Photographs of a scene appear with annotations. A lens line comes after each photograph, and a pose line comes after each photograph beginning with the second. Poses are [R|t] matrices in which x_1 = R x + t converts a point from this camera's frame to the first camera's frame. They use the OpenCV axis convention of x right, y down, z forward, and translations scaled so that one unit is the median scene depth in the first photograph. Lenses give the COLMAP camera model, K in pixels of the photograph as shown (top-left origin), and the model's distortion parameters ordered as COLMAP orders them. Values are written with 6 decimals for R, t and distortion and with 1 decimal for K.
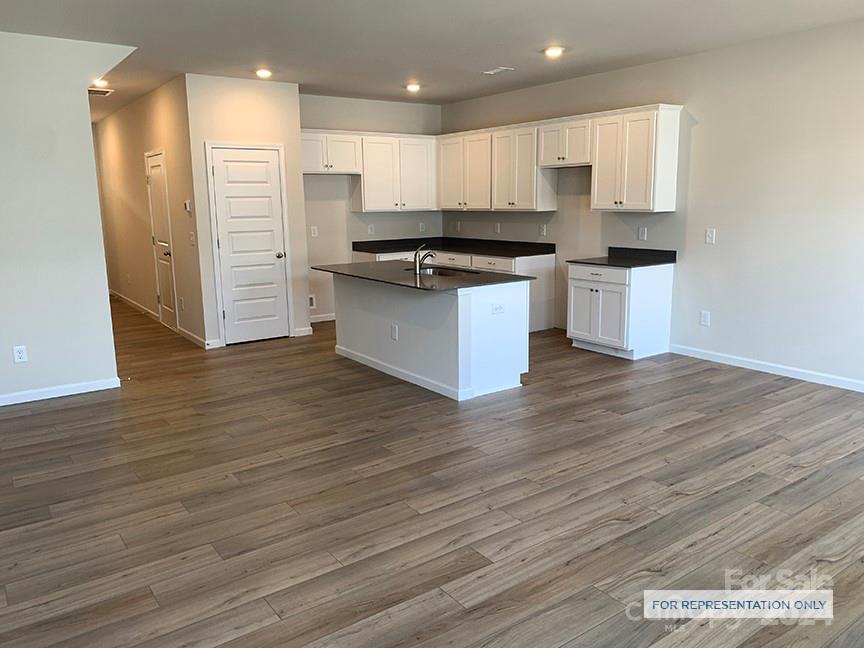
lens RADIAL K [[645.7, 0, 432.0], [0, 645.7, 324.0], [0, 0, 1]] dist [0.077620, -0.133574]
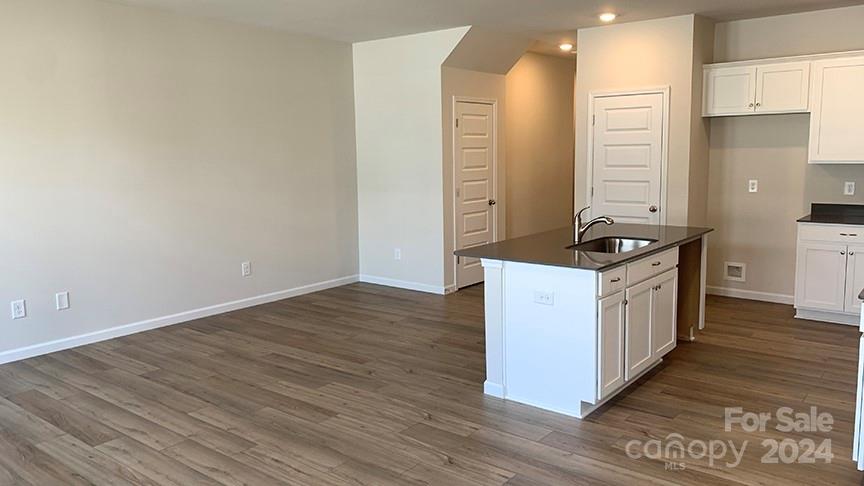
lens RADIAL K [[644.0, 0, 432.0], [0, 644.0, 243.0], [0, 0, 1]] dist [0.015027, -0.000650]
pose [[0.295444, 0.150047, -0.943503, 0.980159], [-0.173429, 0.979604, 0.101482, -0.181117], [0.939487, 0.133648, 0.315440, 0.812757]]
